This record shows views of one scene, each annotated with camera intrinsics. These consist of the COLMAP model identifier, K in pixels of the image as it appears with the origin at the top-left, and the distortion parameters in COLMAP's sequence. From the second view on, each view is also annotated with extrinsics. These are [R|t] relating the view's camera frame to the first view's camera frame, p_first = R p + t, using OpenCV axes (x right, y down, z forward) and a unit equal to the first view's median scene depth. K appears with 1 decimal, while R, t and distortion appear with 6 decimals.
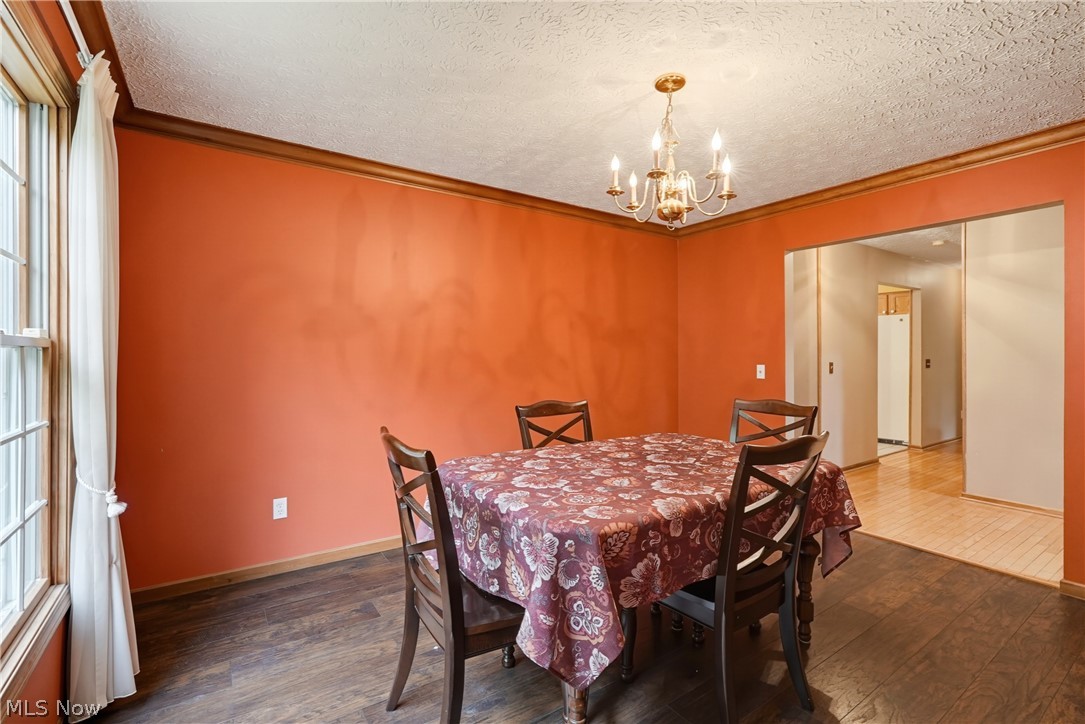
lens RADIAL K [[490.2, 0, 542.7], [0, 490.2, 356.2], [0, 0, 1]] dist [-0.010948, 0.003658]
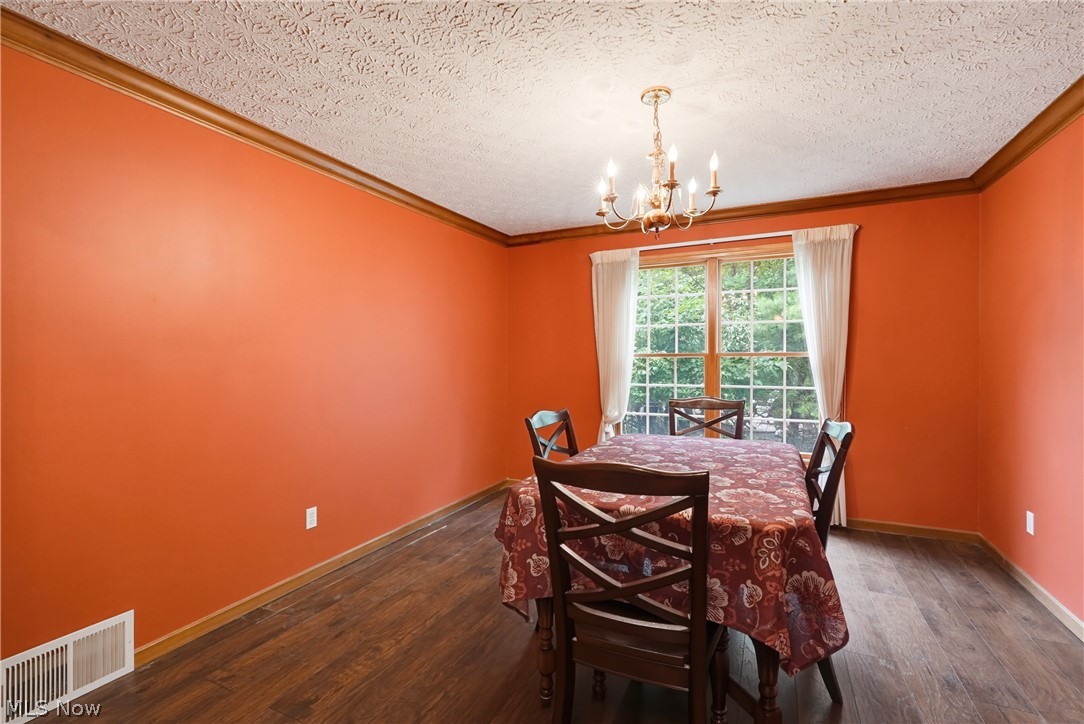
lens RADIAL K [[489.8, 0, 545.7], [0, 489.8, 360.6], [0, 0, 1]] dist [-0.010948, 0.003658]
pose [[-0.856411, -0.007987, -0.516234, 0.880669], [-0.011264, 0.999931, 0.003216, 0.002346], [0.516173, 0.008569, -0.856442, 1.531103]]
